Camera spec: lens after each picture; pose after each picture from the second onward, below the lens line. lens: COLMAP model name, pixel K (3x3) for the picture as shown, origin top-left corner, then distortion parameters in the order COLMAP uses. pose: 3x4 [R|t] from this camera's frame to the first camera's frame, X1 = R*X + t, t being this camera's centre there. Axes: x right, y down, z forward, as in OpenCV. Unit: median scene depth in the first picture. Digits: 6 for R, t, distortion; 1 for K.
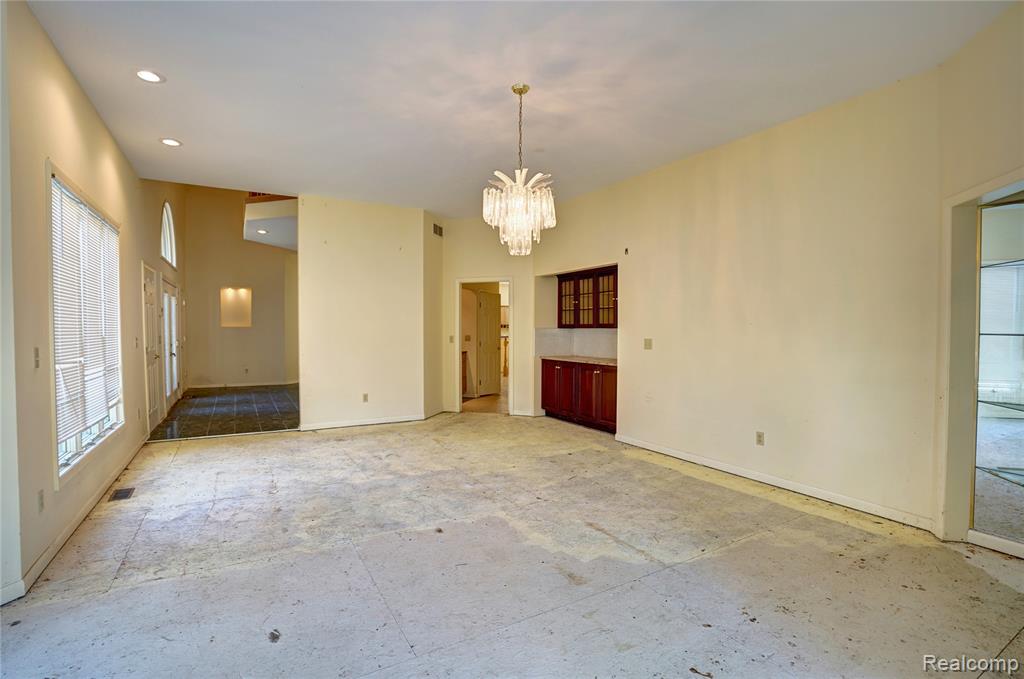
lens RADIAL K [[476.6, 0, 513.7], [0, 476.6, 339.5], [0, 0, 1]] dist [-0.002362, 0.000370]
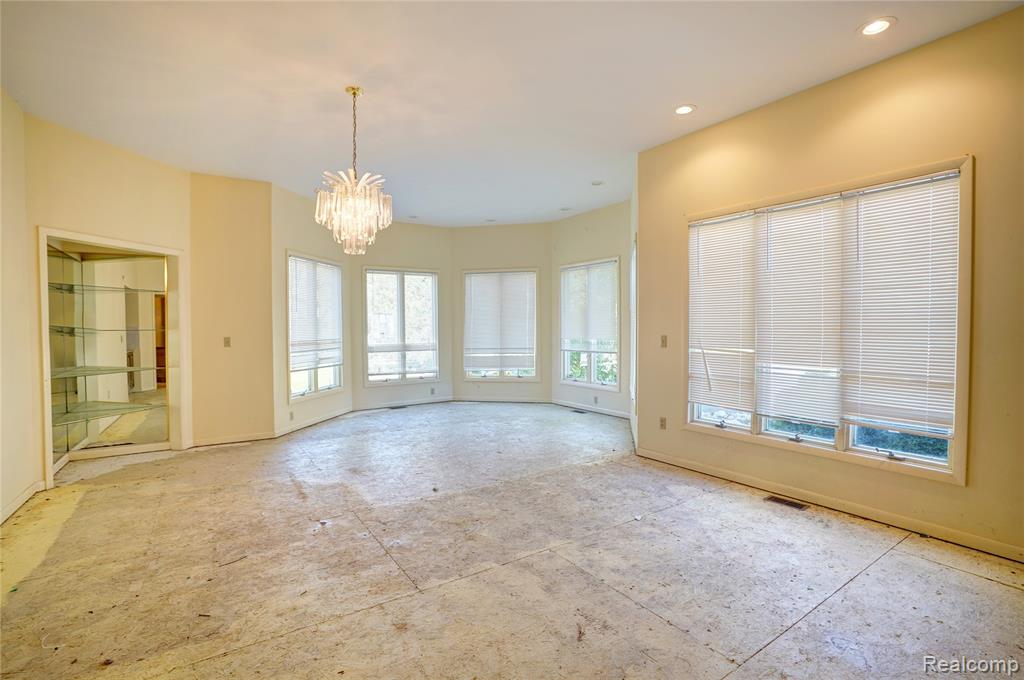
lens RADIAL K [[476.6, 0, 509.9], [0, 476.6, 339.5], [0, 0, 1]] dist [-0.002362, 0.000370]
pose [[-0.998992, 0.009690, -0.043821, -0.256779], [0.007379, 0.998588, 0.052598, -0.042542], [0.044268, 0.052222, -0.997654, 1.908108]]
